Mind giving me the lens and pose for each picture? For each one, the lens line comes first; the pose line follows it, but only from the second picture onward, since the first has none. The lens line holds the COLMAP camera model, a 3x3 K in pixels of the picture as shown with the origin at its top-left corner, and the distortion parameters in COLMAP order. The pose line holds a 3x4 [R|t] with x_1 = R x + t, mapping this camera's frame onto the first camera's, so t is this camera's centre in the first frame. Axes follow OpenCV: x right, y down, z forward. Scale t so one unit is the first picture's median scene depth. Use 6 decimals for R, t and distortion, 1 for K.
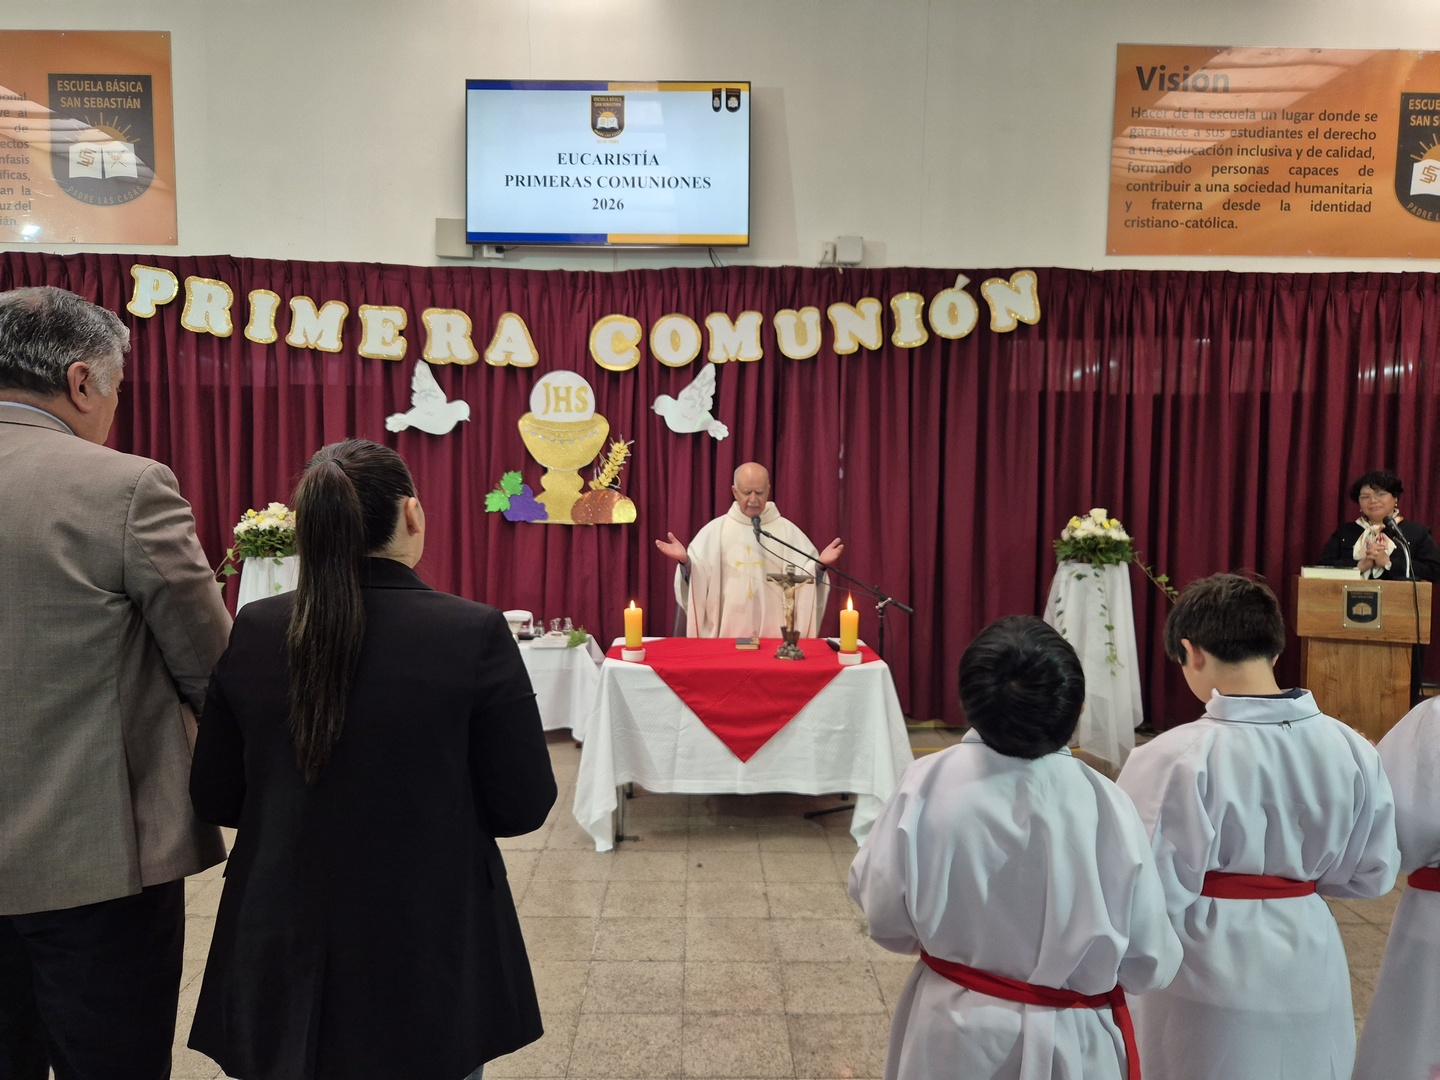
lens RADIAL K [[941.2, 0, 717.4], [0, 941.2, 524.1], [0, 0, 1]] dist [0.064455, -0.048767]
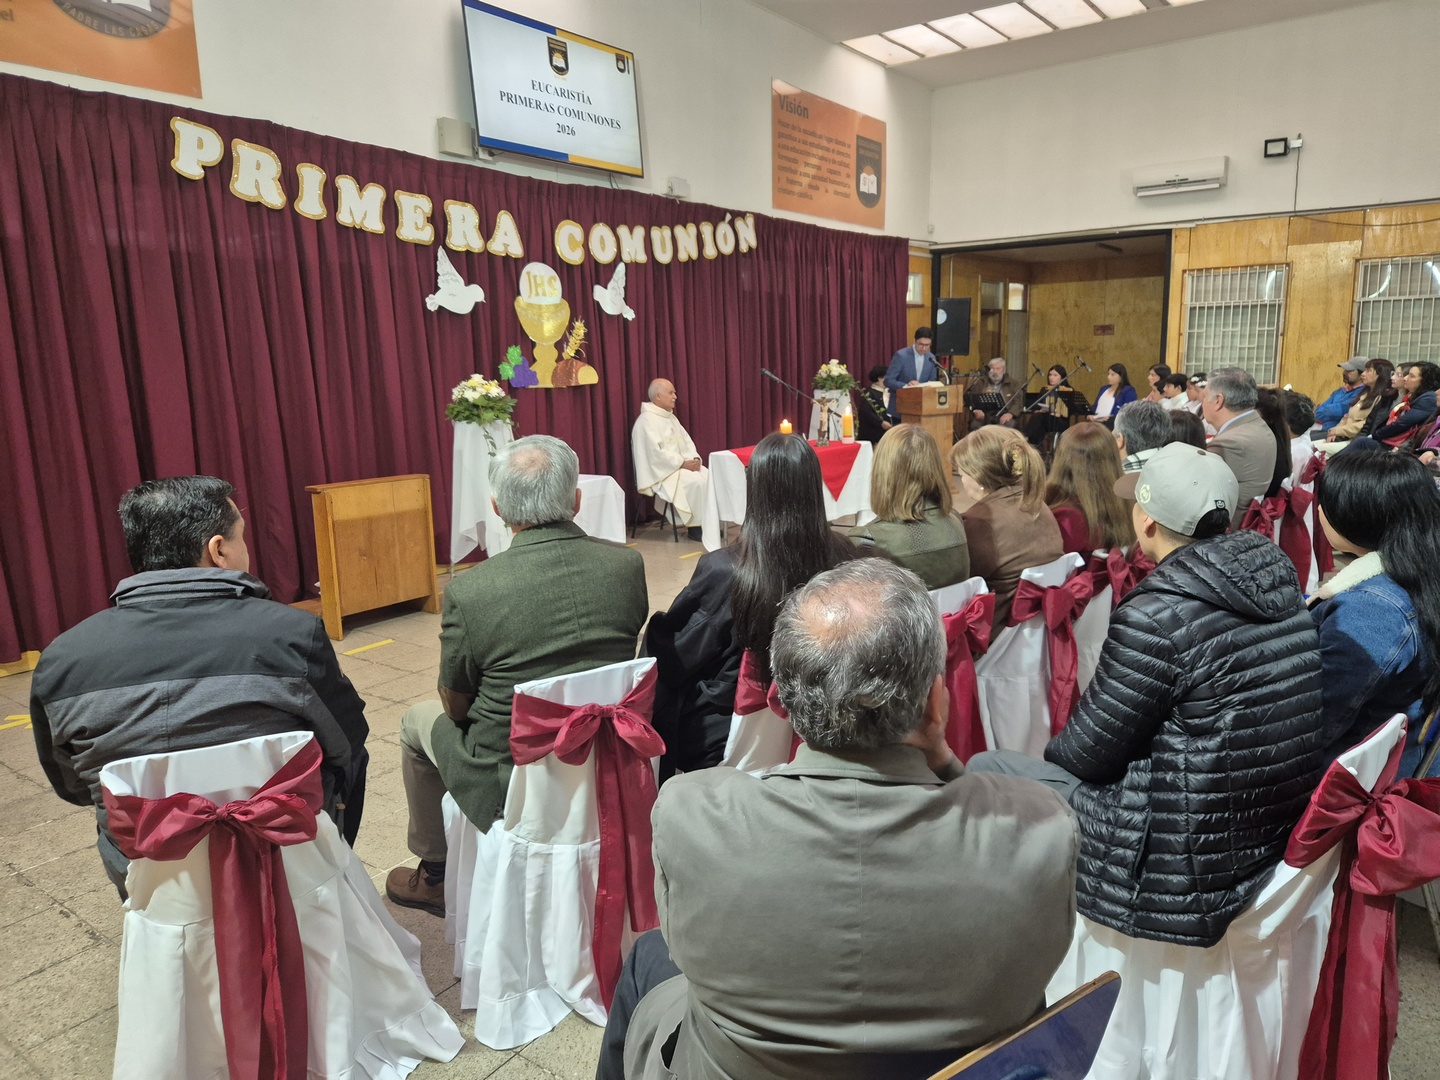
lens RADIAL K [[941.2, 0, 717.4], [0, 941.2, 524.1], [0, 0, 1]] dist [0.064455, -0.048767]
pose [[0.615687, -0.161500, 0.771263, -1.038048], [0.066545, 0.985932, 0.153329, 0.001792], [-0.785176, -0.043079, 0.617773, 0.028328]]
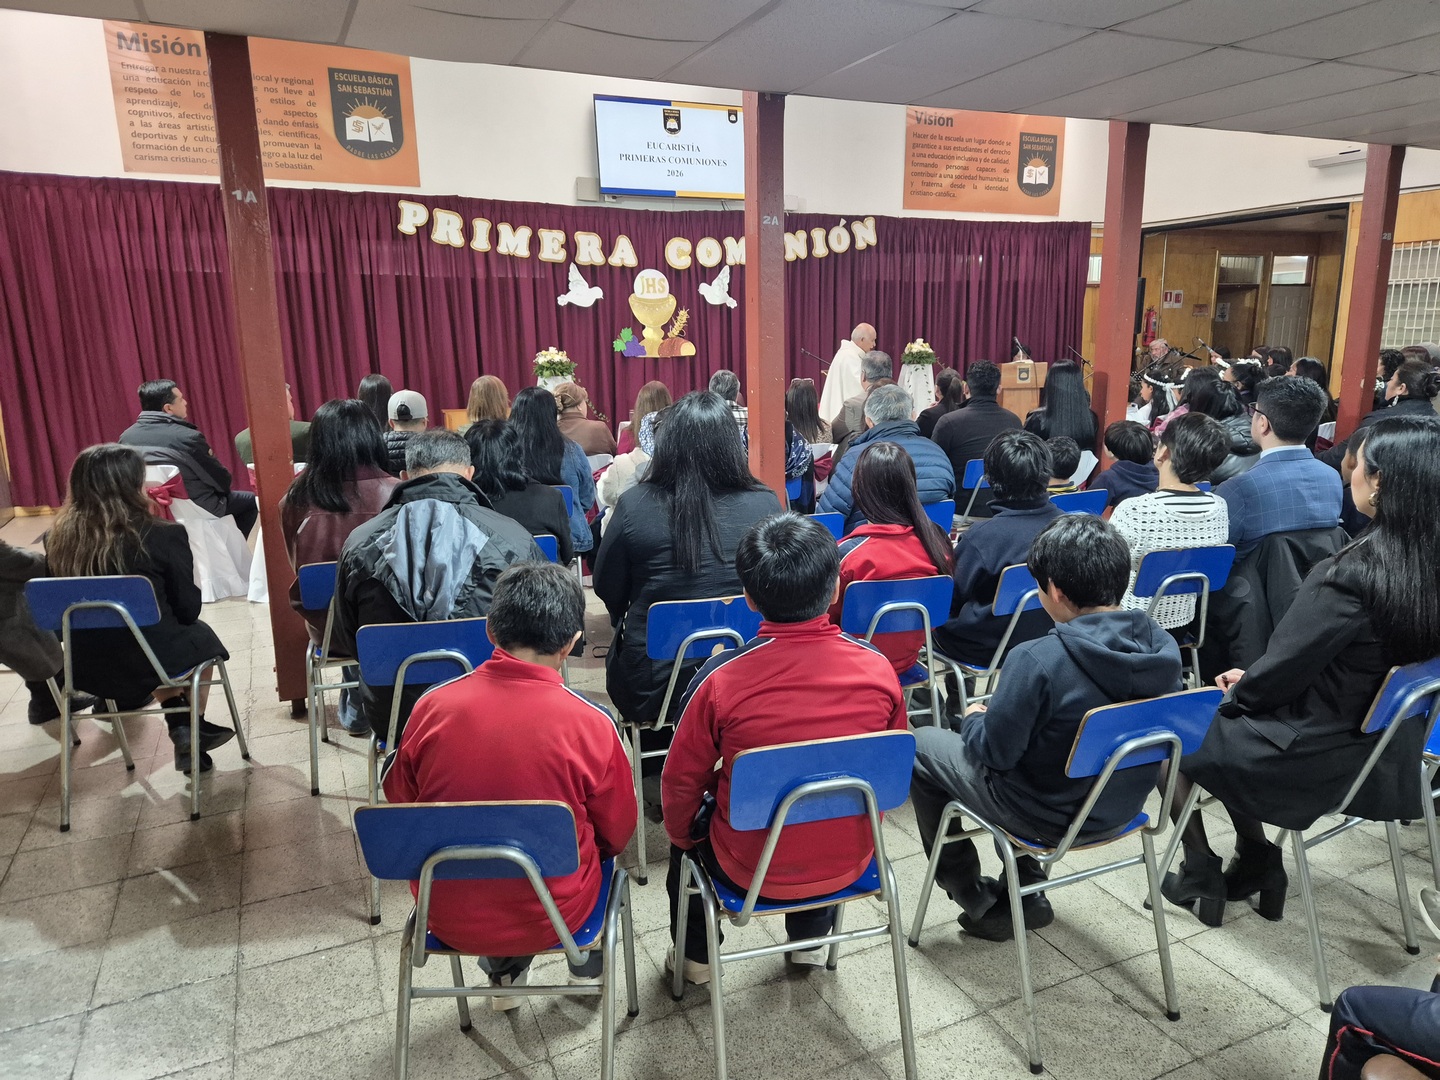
lens RADIAL K [[941.2, 0, 717.4], [0, 941.2, 524.1], [0, 0, 1]] dist [0.064455, -0.048767]
pose [[0.913606, -0.102493, 0.393472, -0.797531], [0.043754, 0.986871, 0.155470, 0.039557], [-0.404240, -0.124822, 0.906095, -0.720583]]
